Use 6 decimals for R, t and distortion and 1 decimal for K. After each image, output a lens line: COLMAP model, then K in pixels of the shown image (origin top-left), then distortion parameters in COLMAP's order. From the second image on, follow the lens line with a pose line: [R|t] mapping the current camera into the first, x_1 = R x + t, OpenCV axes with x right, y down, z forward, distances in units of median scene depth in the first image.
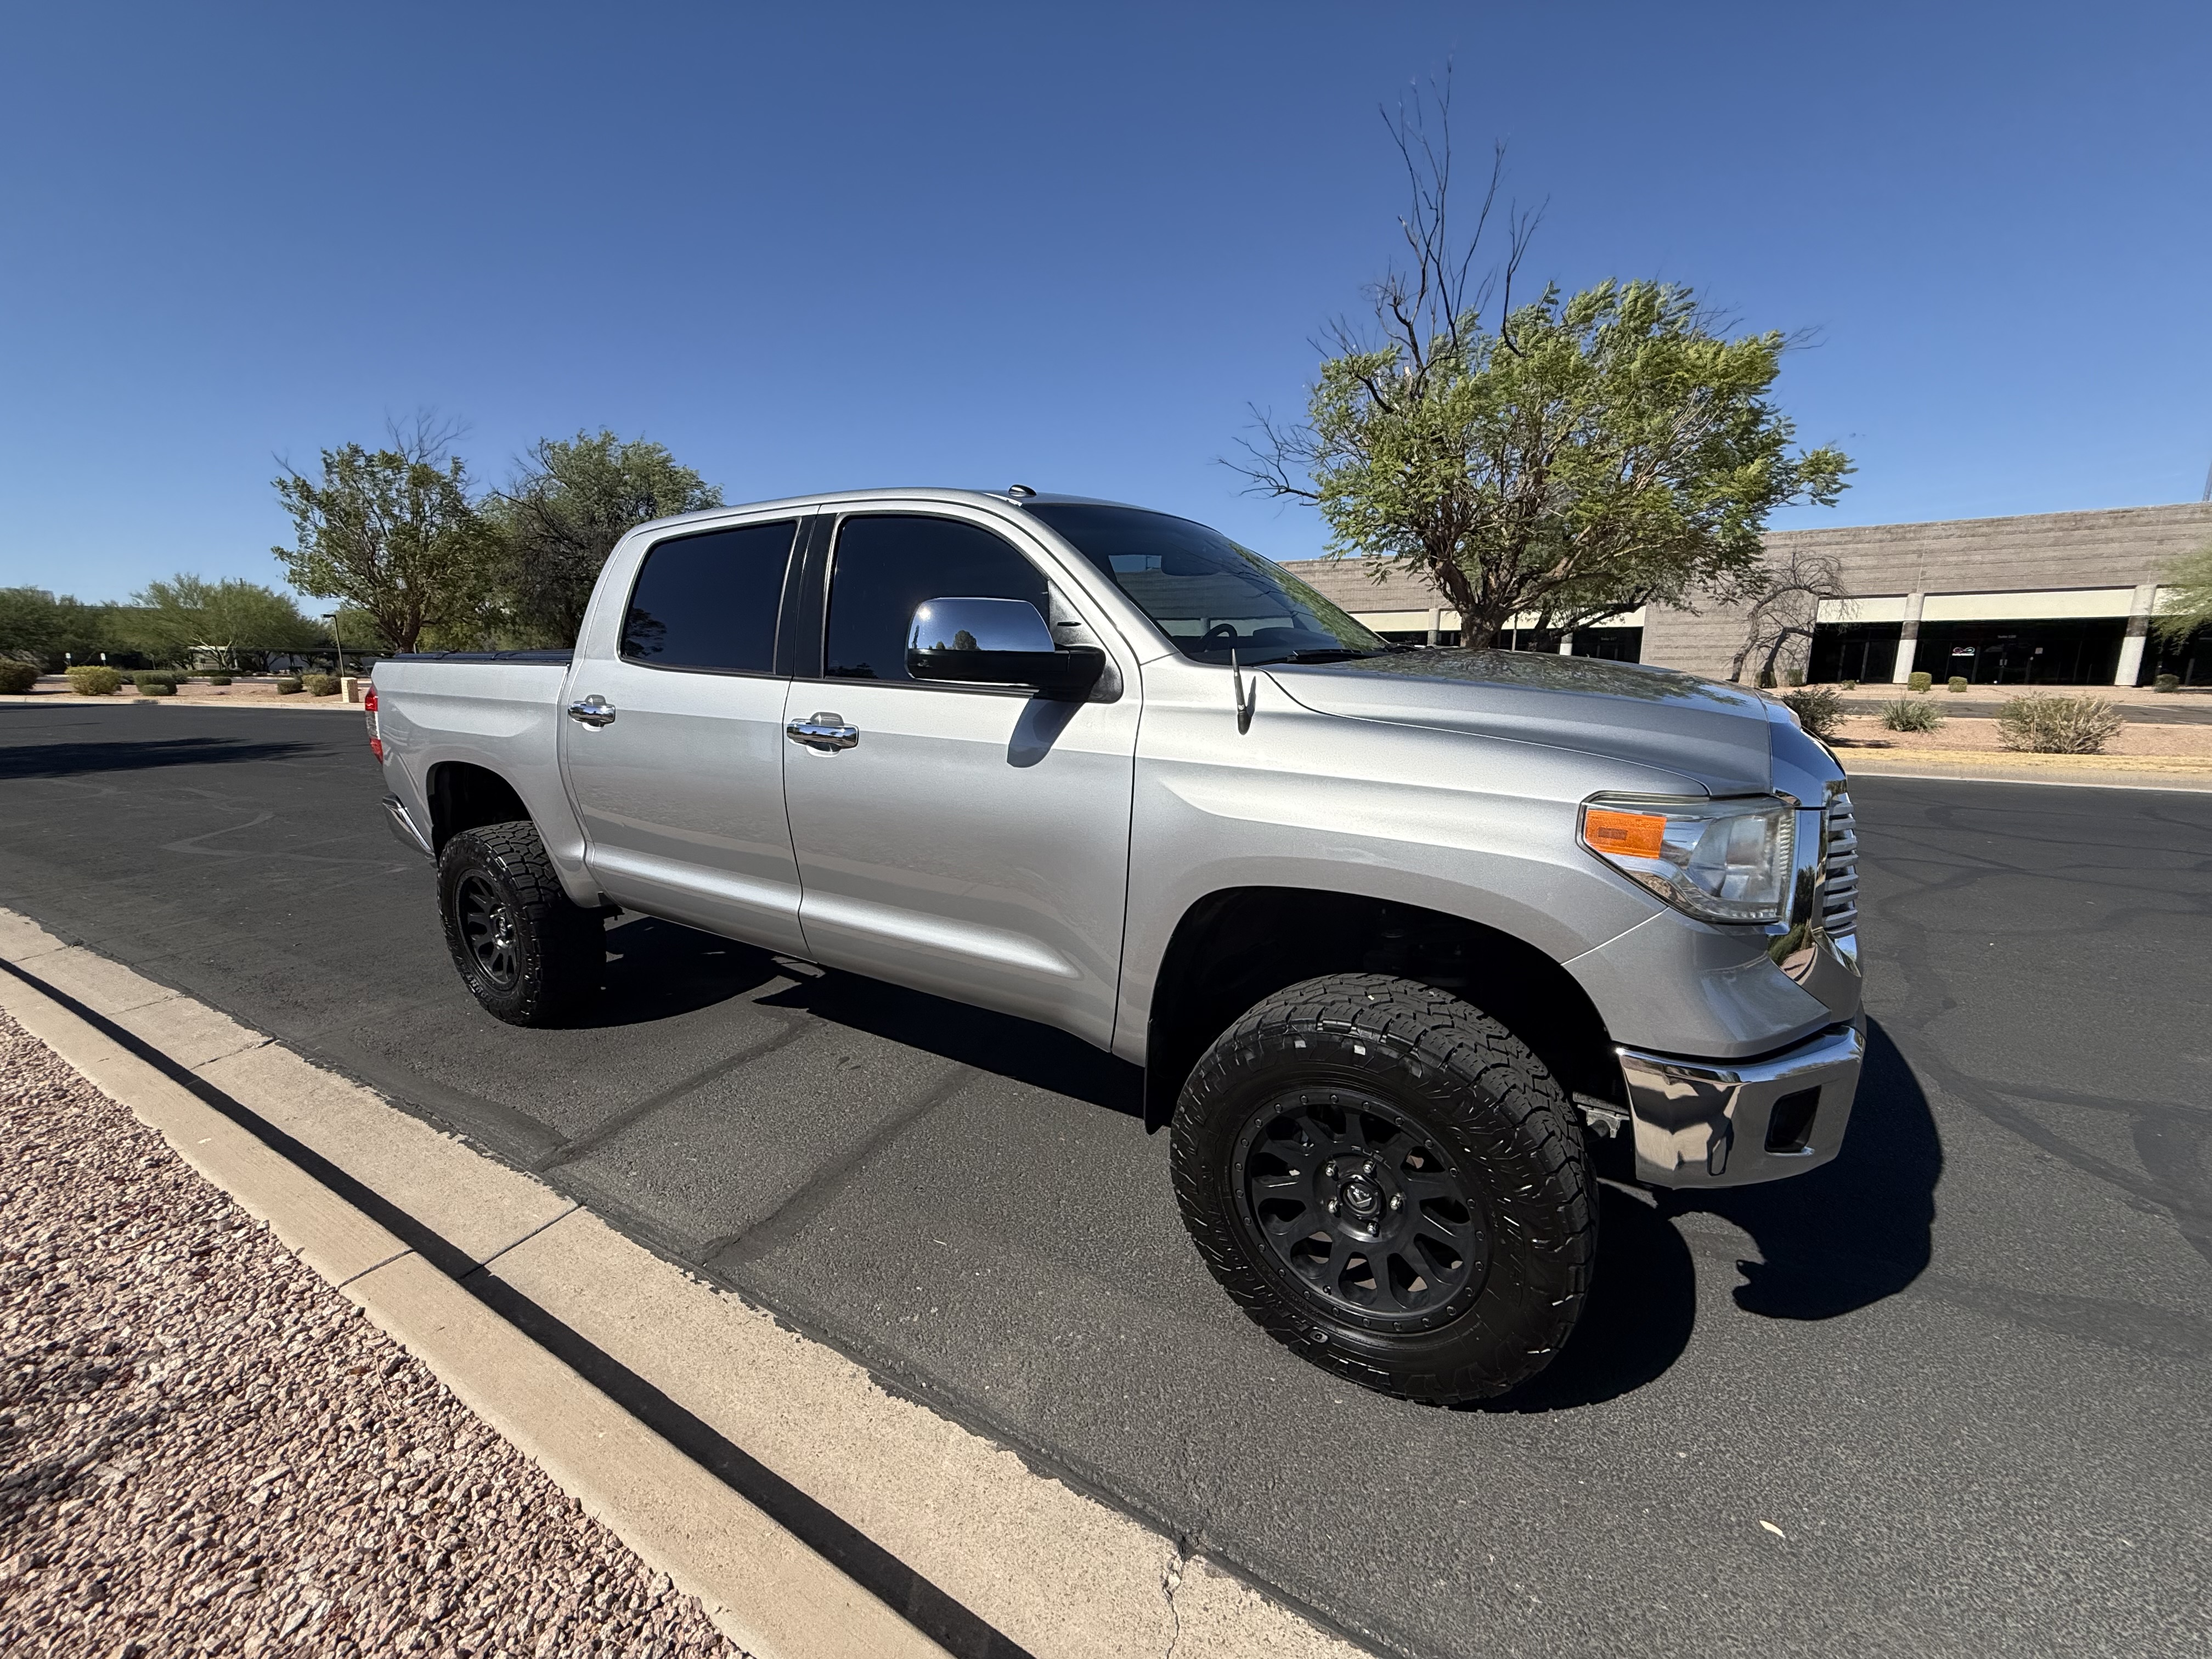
lens RADIAL K [[821.3, 0, 1104.9], [0, 821.3, 877.1], [0, 0, 1]] dist [-0.000667, -0.000317]
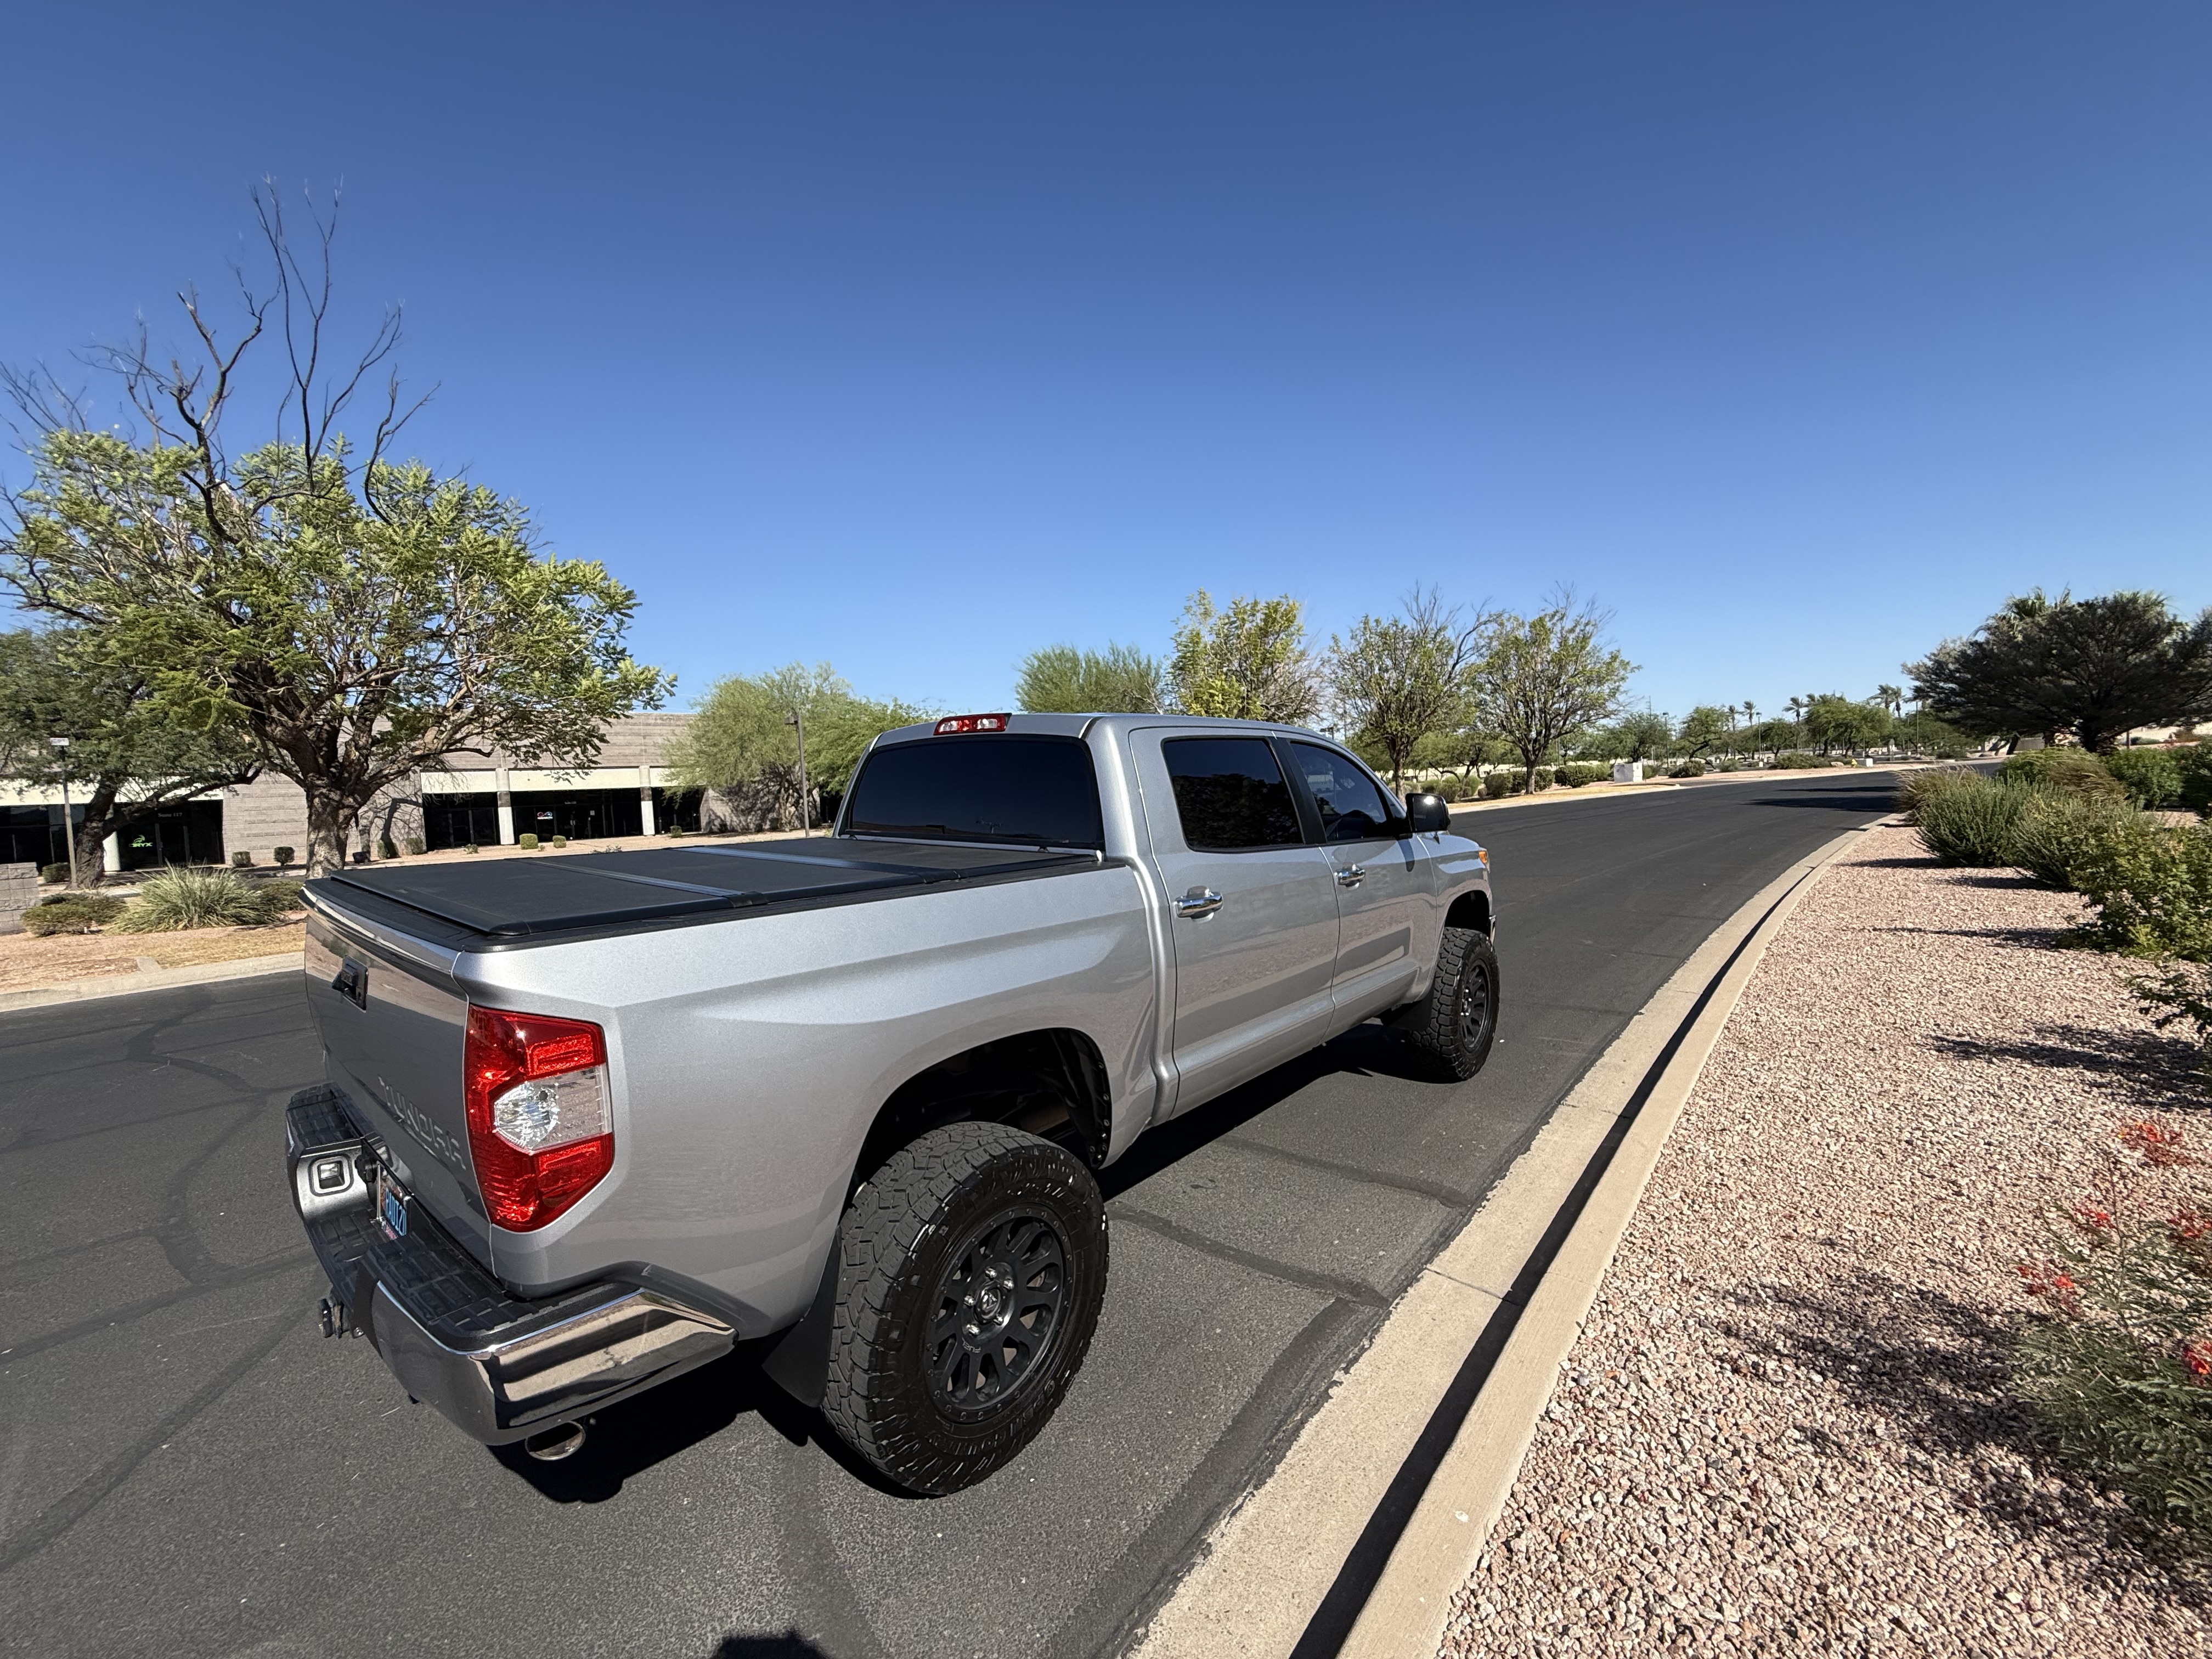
lens RADIAL K [[878.9, 0, 1101.9], [0, 878.9, 839.2], [0, 0, 1]] dist [0.001416, 0.000313]
pose [[0.178746, -0.058288, 0.982167, -0.080130], [0.297725, 0.954648, 0.002472, -0.014038], [-0.937768, 0.291974, 0.187994, 0.042000]]
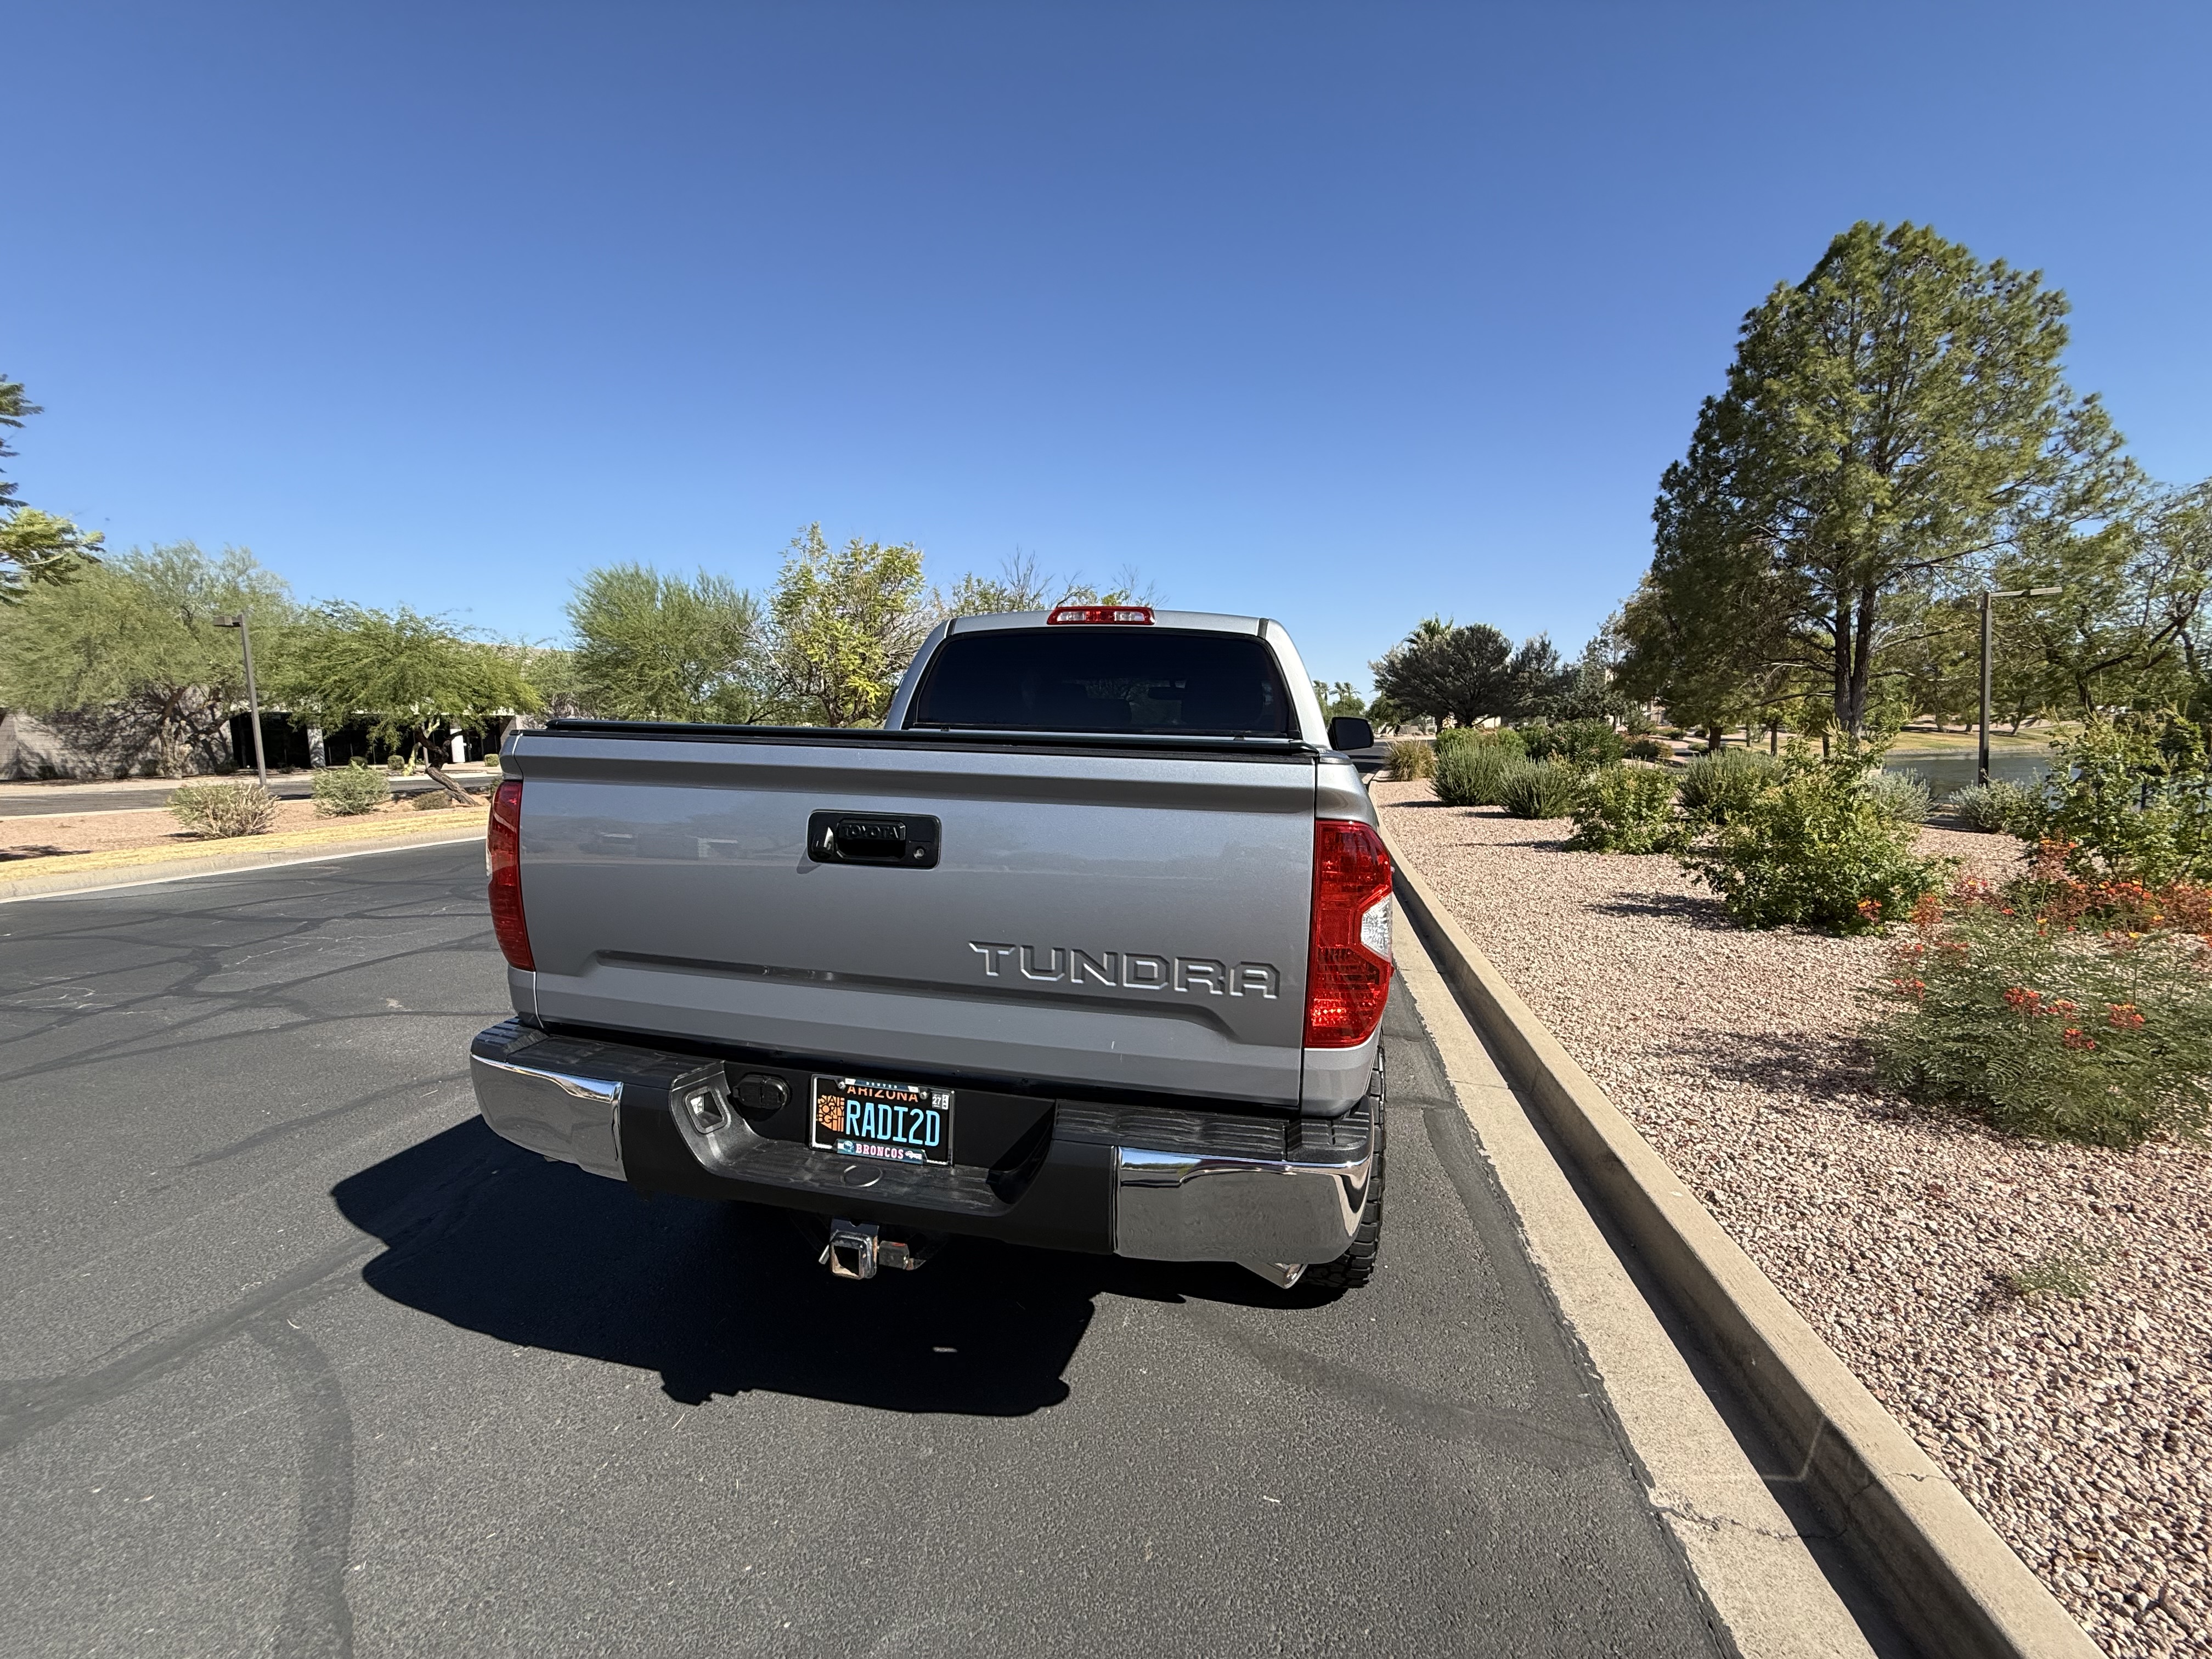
lens RADIAL K [[880.2, 0, 1106.0], [0, 880.2, 829.5], [0, 0, 1]] dist [-0.002836, 0.000089]
pose [[-0.307631, -0.093755, 0.946875, -0.080111], [0.255893, 0.950319, 0.177234, -0.020439], [-0.916451, 0.296821, -0.268357, 0.077642]]
